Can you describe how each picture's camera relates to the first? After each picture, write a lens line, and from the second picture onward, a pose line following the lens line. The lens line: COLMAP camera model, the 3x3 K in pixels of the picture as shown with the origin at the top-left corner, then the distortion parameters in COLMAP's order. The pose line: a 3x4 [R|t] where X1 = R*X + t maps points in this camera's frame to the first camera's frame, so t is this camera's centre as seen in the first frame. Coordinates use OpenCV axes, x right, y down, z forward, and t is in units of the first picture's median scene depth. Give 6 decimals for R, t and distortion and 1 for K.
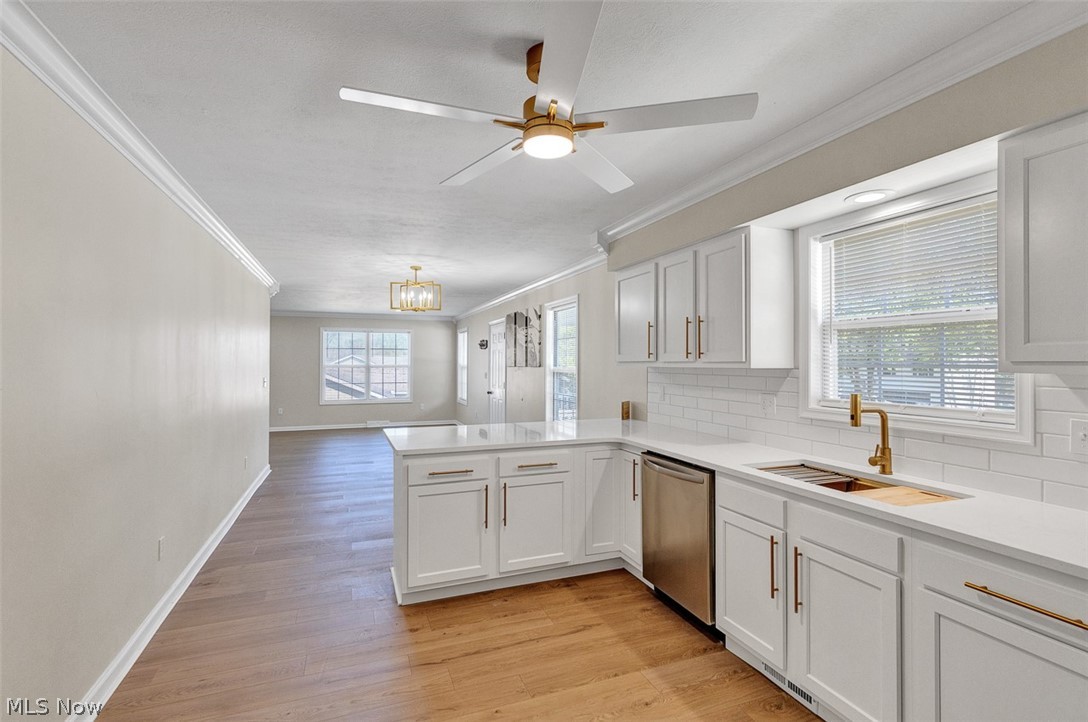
lens RADIAL K [[506.1, 0, 546.2], [0, 506.1, 358.9], [0, 0, 1]] dist [0.001189, -0.000002]
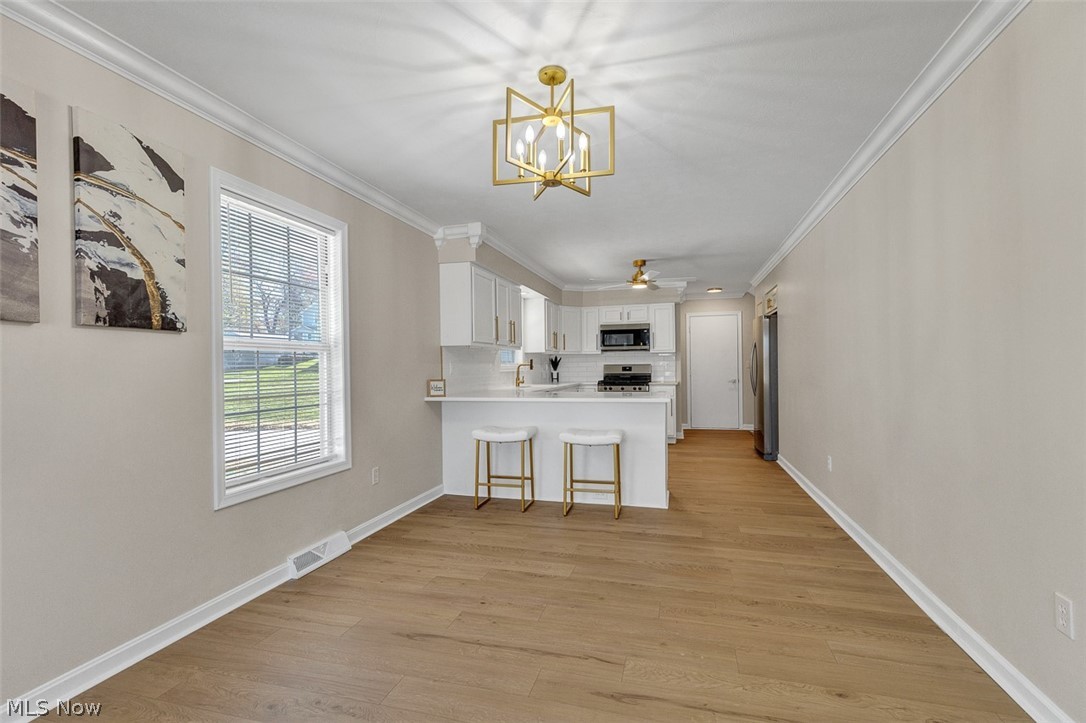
lens RADIAL K [[491.3, 0, 539.3], [0, 491.3, 368.6], [0, 0, 1]] dist [0.008921, -0.000840]
pose [[-0.793957, 0.005306, 0.607951, -0.294704], [0.007254, 0.999973, 0.000746, 0.031001], [-0.607930, 0.005002, -0.793975, 0.800273]]
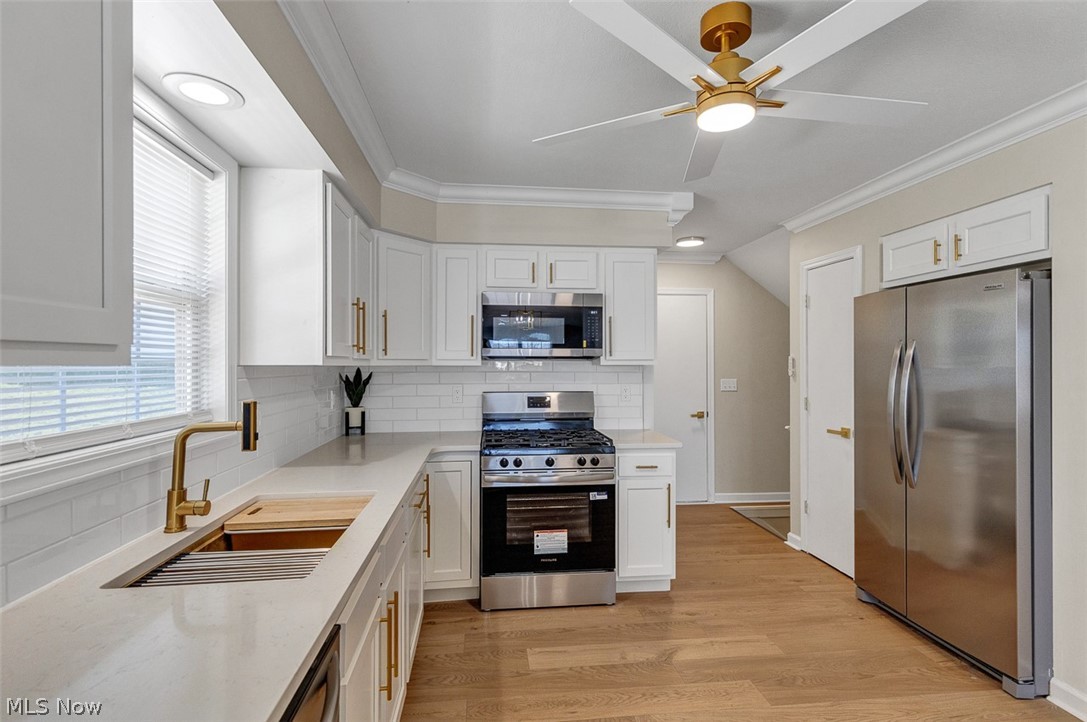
lens RADIAL K [[507.5, 0, 542.2], [0, 507.5, 360.5], [0, 0, 1]] dist [0.007794, 0.000146]
pose [[-0.968138, 0.001183, 0.250413, 0.014927], [-0.001662, 0.999936, -0.011150, 0.006562], [-0.250410, -0.011211, -0.968075, 0.378359]]
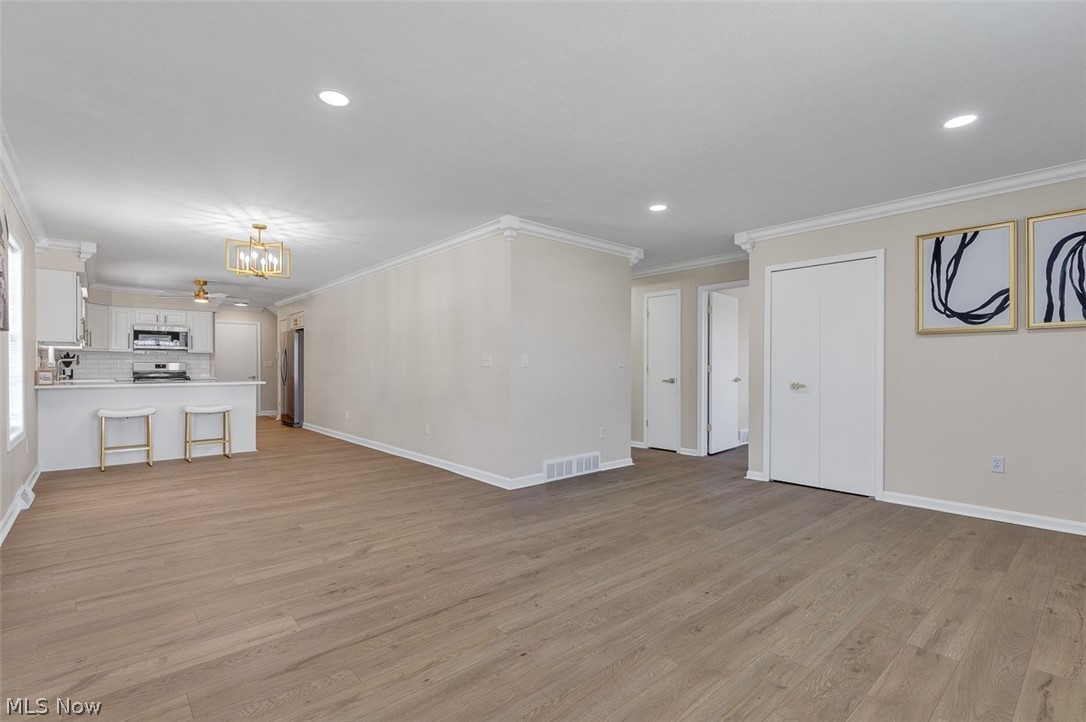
lens RADIAL K [[500.7, 0, 546.1], [0, 500.7, 367.9], [0, 0, 1]] dist [0.004594, 0.000167]
pose [[-0.937212, 0.000159, -0.348760, -0.255221], [0.001535, 0.999992, -0.003669, 0.041344], [0.348757, -0.003974, -0.937205, 1.205744]]
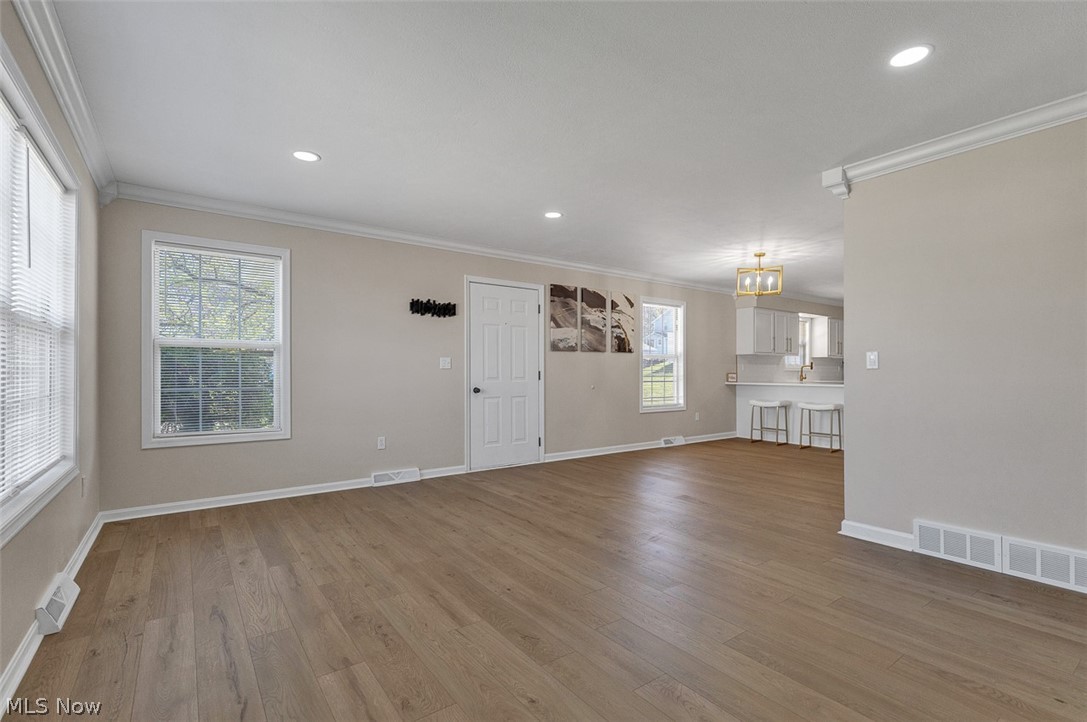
lens RADIAL K [[498.1, 0, 544.1], [0, 498.1, 368.4], [0, 0, 1]] dist [0.008928, -0.000057]
pose [[-0.257158, 0.006054, 0.966350, -0.699097], [-0.006666, 0.999945, -0.008038, 0.042369], [-0.966346, -0.008509, -0.257104, 1.035886]]
